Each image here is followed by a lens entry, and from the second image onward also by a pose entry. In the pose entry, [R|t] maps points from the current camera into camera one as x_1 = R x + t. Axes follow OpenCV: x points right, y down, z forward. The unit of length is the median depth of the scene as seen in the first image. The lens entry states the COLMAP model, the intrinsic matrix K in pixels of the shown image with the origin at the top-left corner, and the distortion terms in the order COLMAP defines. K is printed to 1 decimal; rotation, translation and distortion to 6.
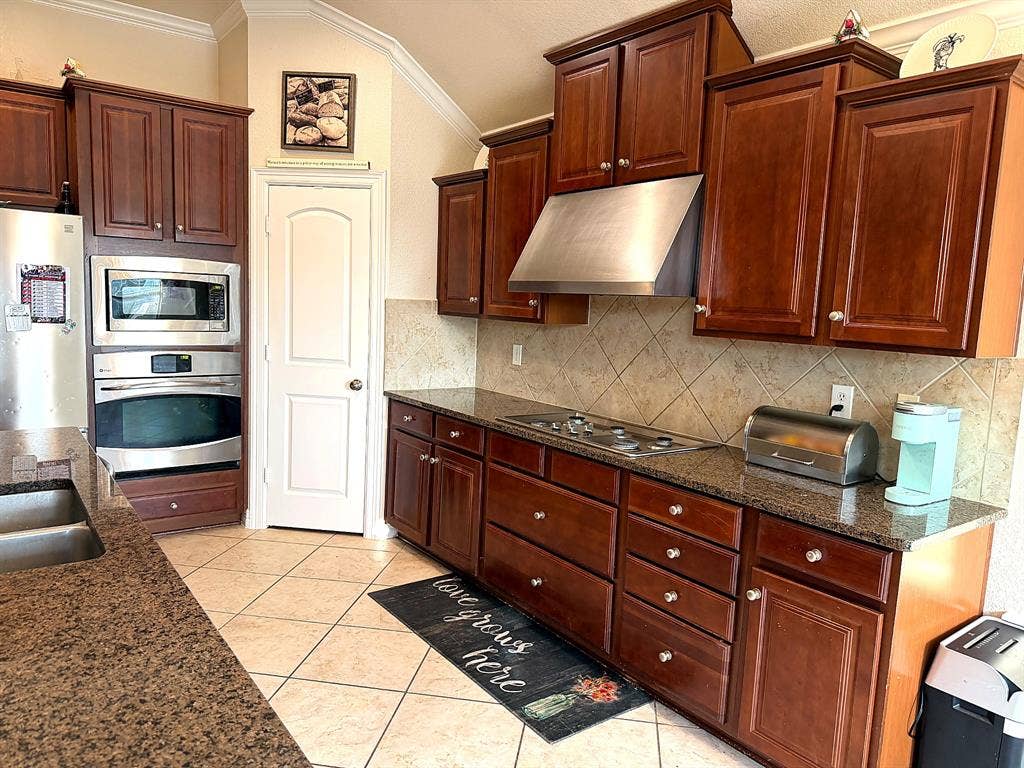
lens RADIAL K [[719.3, 0, 510.3], [0, 719.3, 384.0], [0, 0, 1]] dist [0.030112, -0.025993]
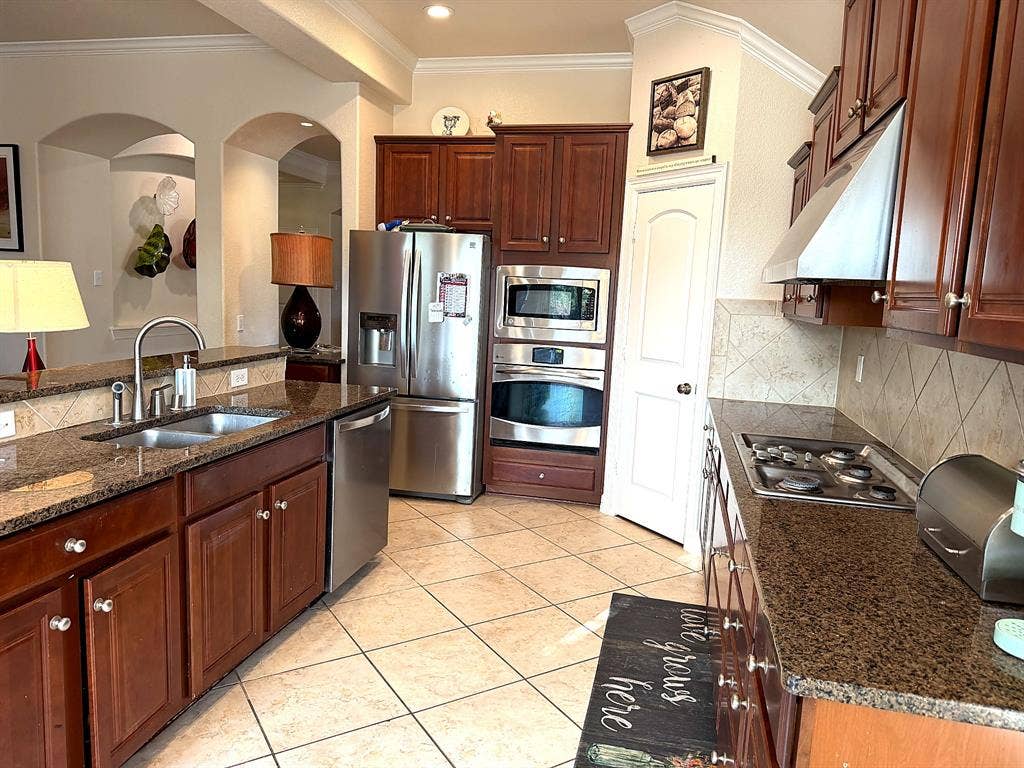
lens RADIAL K [[719.3, 0, 508.4], [0, 719.3, 386.6], [0, 0, 1]] dist [0.030112, -0.025993]
pose [[0.641073, 0.091155, -0.762048, 0.383587], [-0.104427, 0.994048, 0.031058, -0.007596], [0.760343, 0.059668, 0.646776, 0.199218]]
